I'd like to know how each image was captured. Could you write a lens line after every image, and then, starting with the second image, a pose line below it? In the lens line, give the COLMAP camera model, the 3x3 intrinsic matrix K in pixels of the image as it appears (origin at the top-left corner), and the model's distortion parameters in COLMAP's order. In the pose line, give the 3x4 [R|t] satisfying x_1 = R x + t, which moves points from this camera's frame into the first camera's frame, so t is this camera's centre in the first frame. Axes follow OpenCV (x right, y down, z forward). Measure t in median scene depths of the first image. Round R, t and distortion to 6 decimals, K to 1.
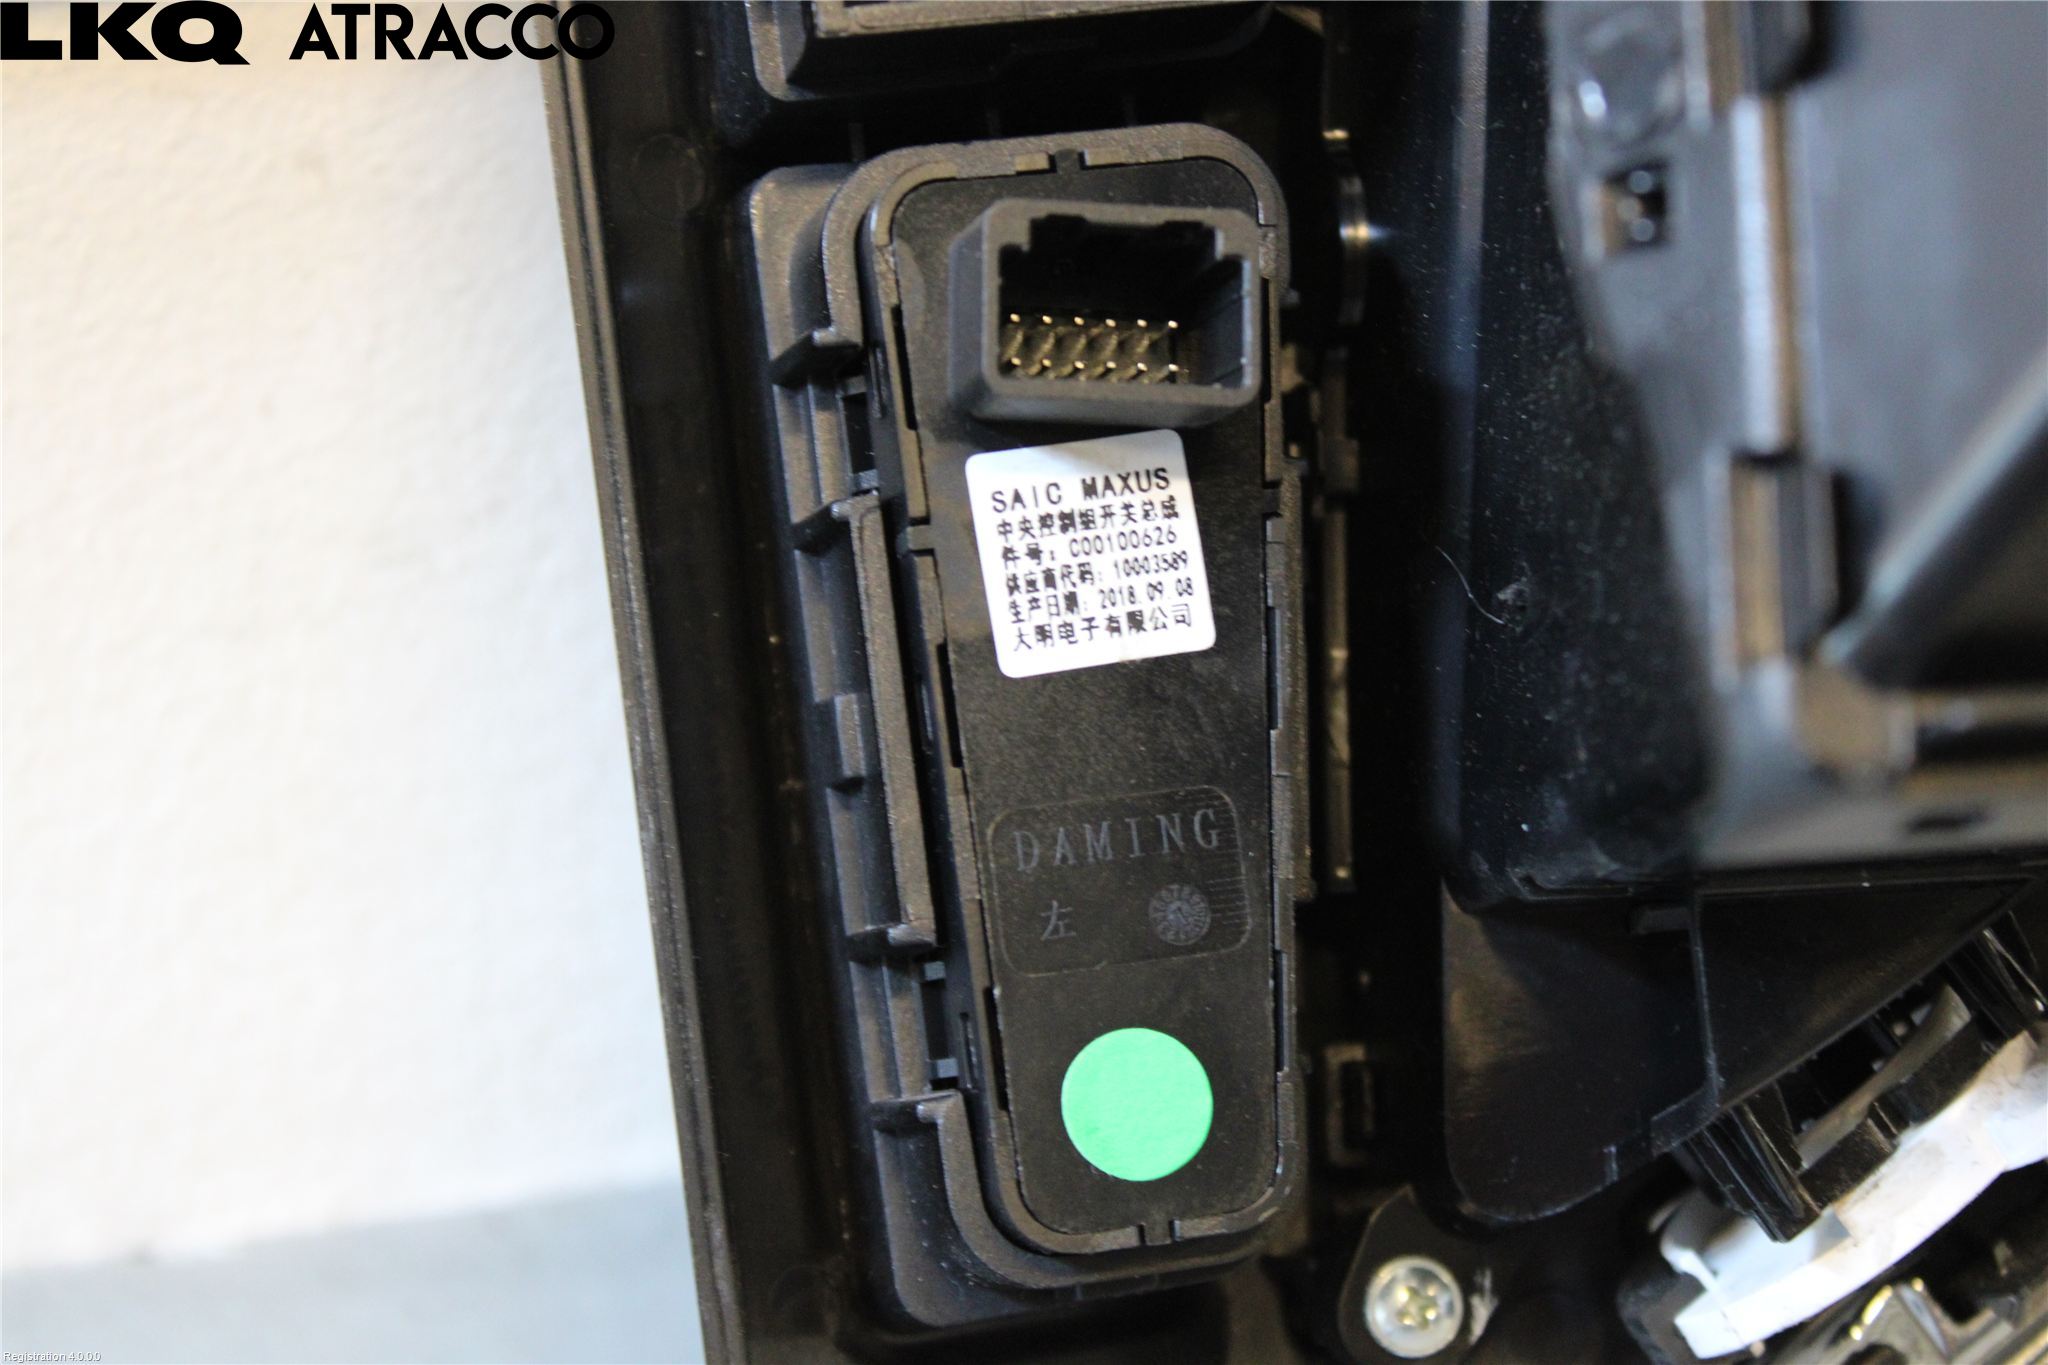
lens RADIAL K [[5223.5, 0, 1020.7], [0, 5223.5, 679.6], [0, 0, 1]] dist [0.110891, 0.000000]
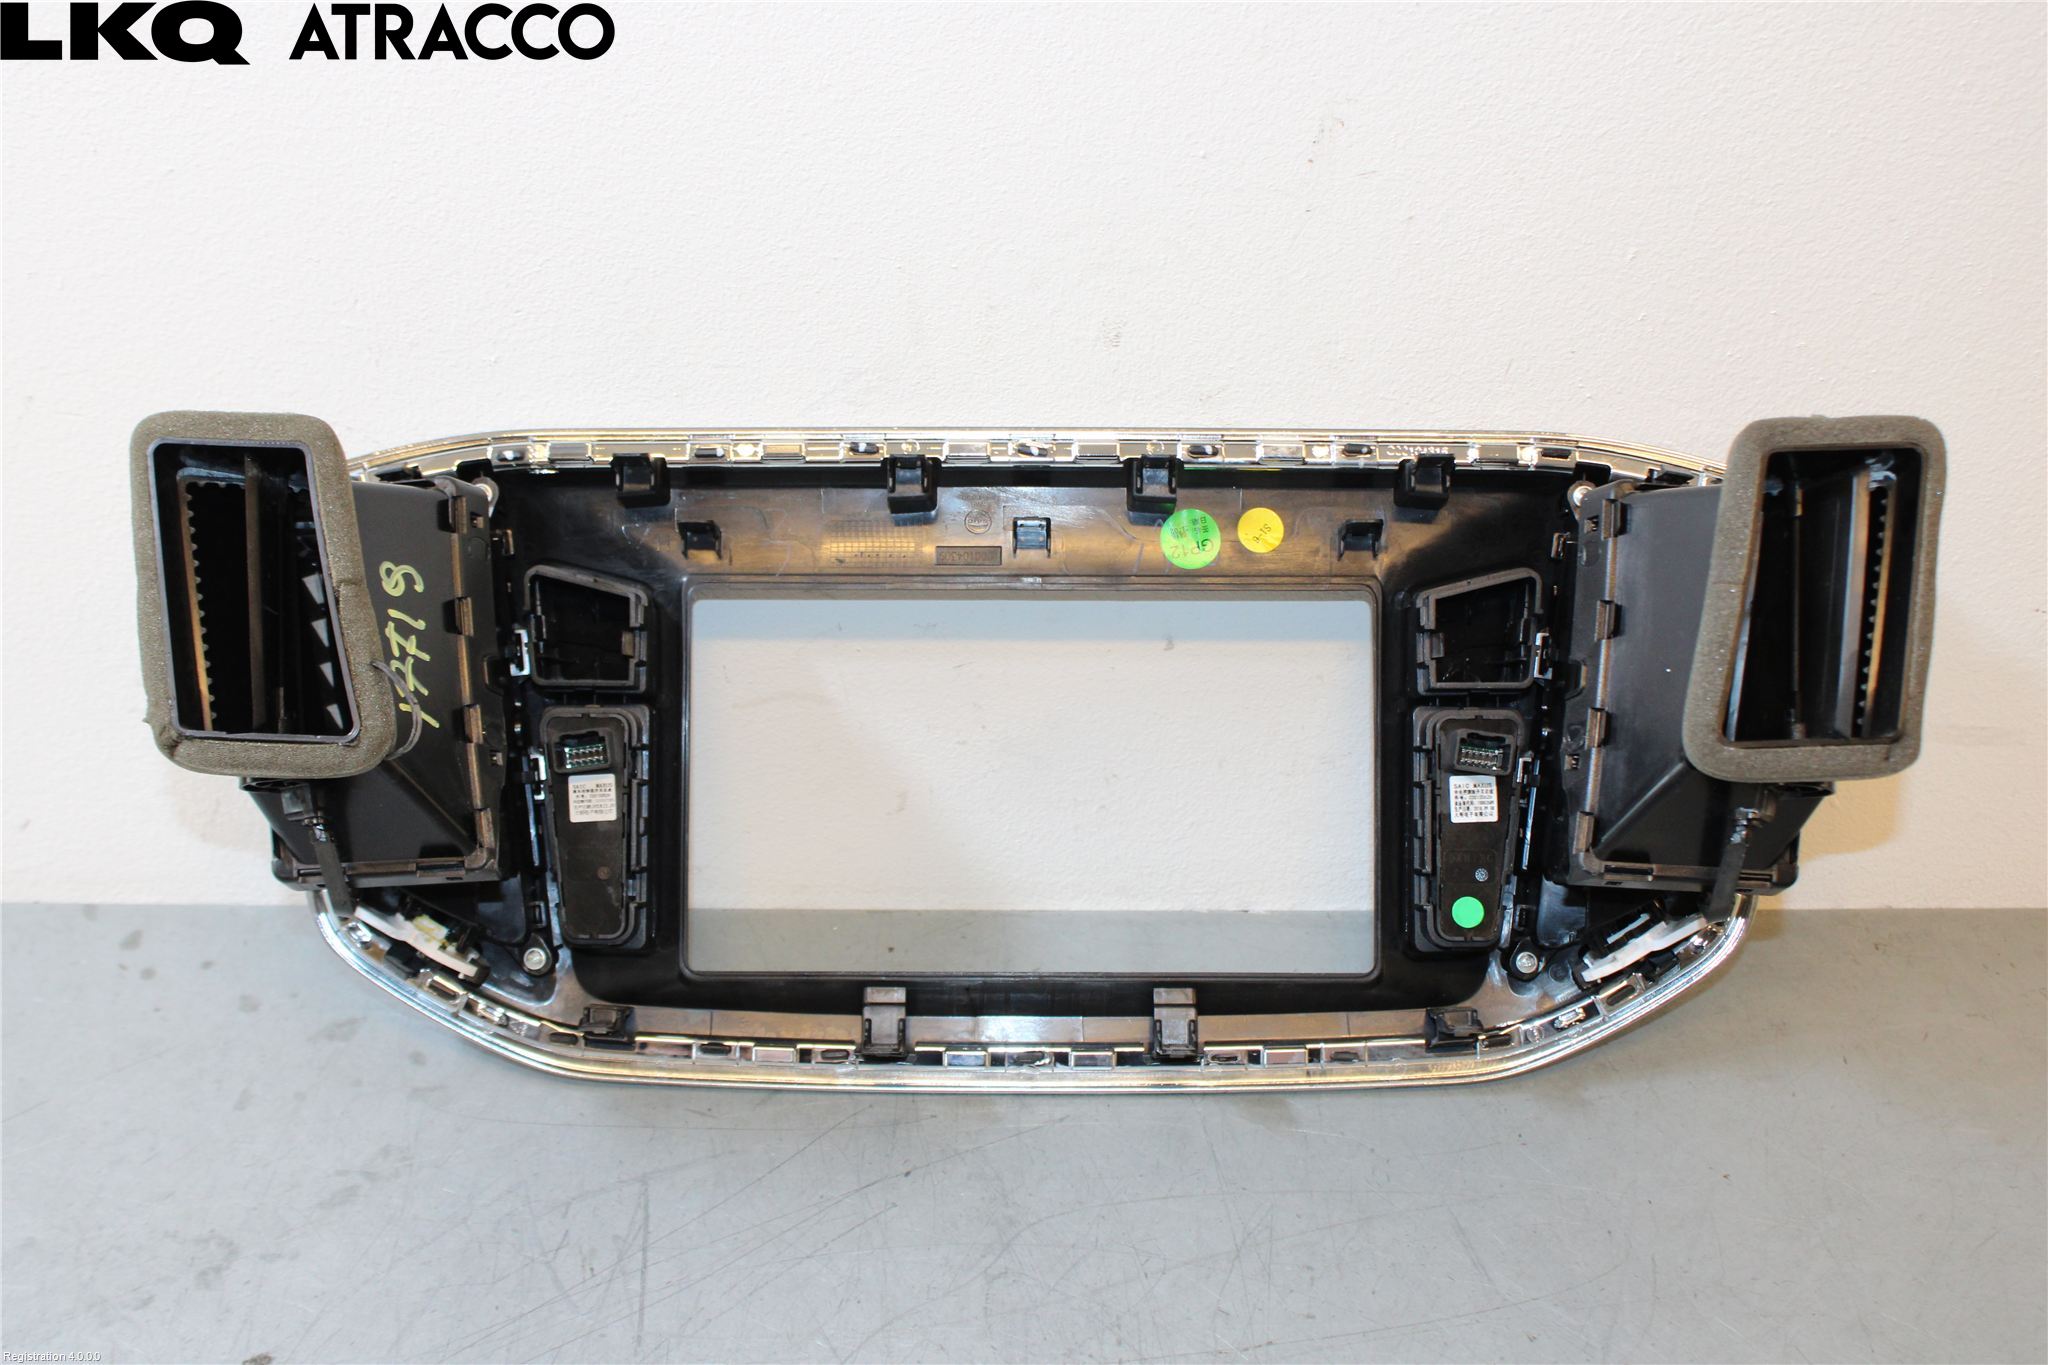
lens RADIAL K [[2624.3, 0, 1016.6], [0, 2624.3, 687.6], [0, 0, 1]] dist [-0.051610, 0.000000]
pose [[0.970270, 0.124084, -0.207796, 0.094065], [-0.119522, 0.992235, 0.034418, -0.158816], [0.210454, -0.008558, 0.977566, -1.462441]]
